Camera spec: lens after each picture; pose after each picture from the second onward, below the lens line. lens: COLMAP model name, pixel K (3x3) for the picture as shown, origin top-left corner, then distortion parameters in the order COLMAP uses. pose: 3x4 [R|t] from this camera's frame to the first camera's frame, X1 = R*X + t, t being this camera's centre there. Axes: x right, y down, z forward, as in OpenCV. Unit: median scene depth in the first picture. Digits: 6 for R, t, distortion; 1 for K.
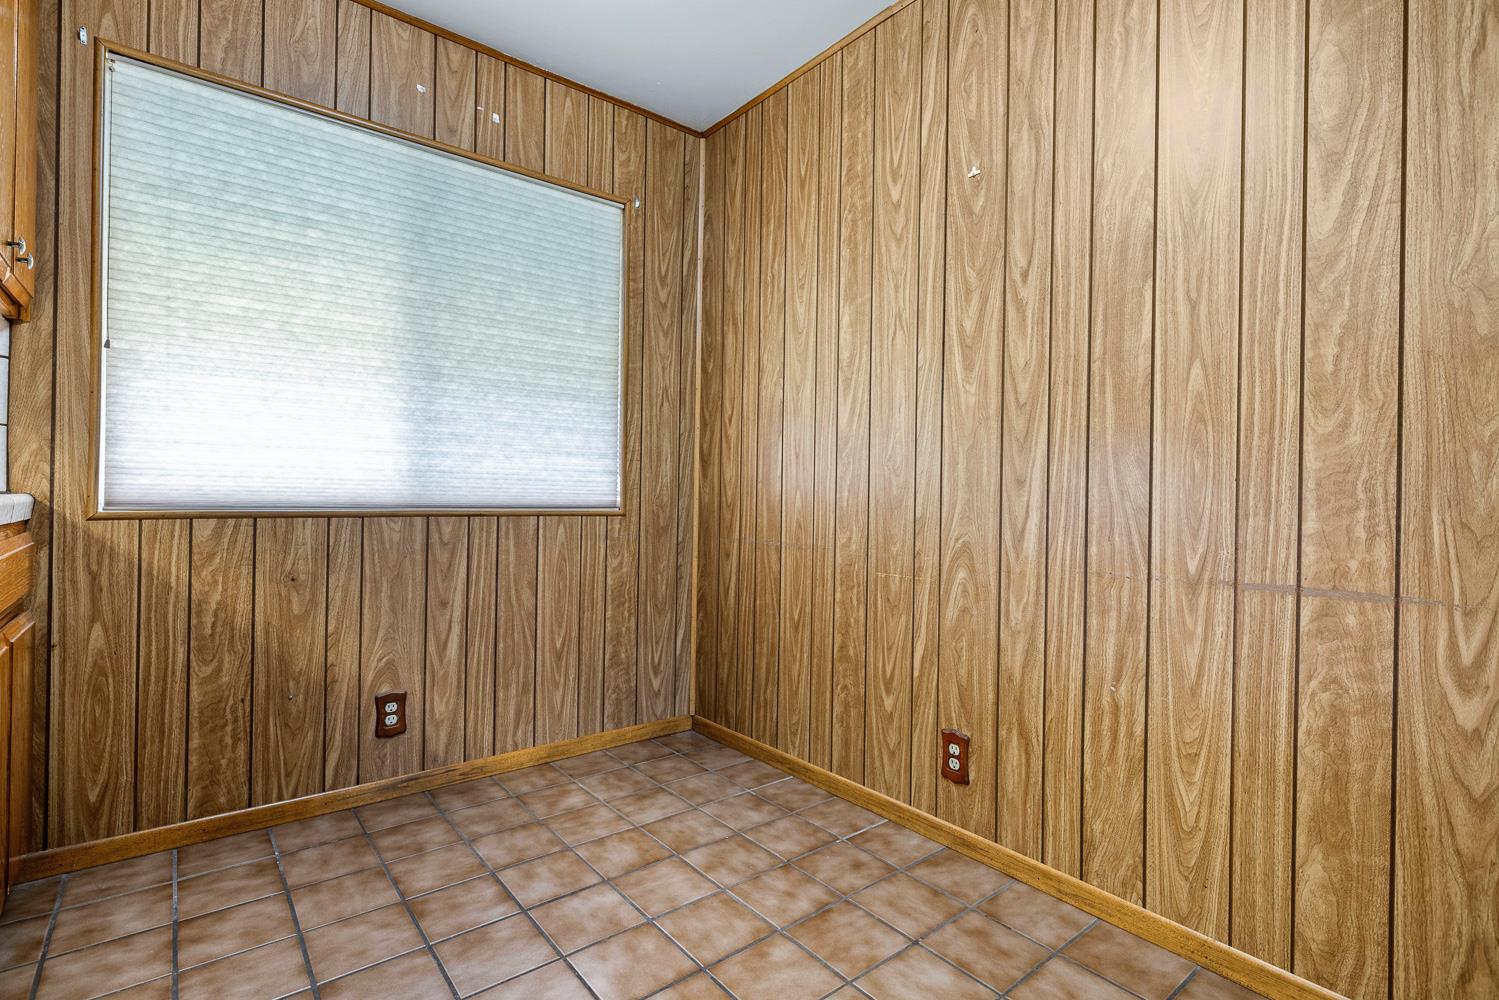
lens RADIAL K [[713.1, 0, 752.7], [0, 713.1, 494.4], [0, 0, 1]] dist [-0.003529, 0.000243]
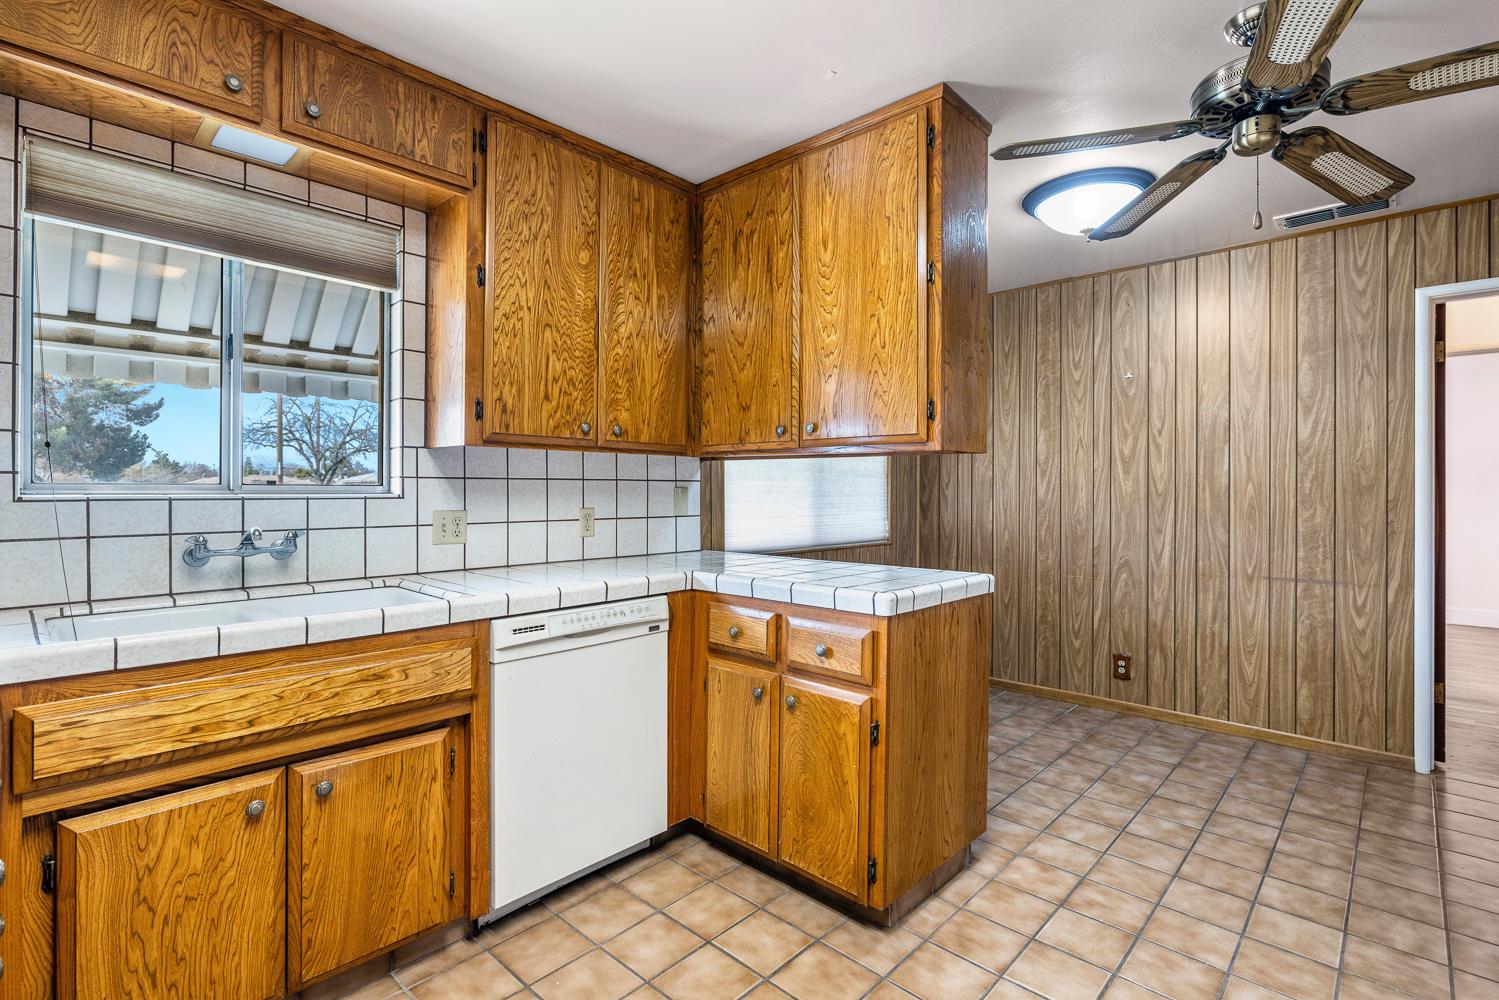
lens RADIAL K [[713.1, 0, 747.5], [0, 713.1, 490.2], [0, 0, 1]] dist [-0.003529, 0.000243]
pose [[0.989083, -0.009952, 0.147021, -1.246995], [0.010006, 0.999950, 0.000368, -0.166274], [-0.147017, 0.001107, 0.989133, -0.984832]]
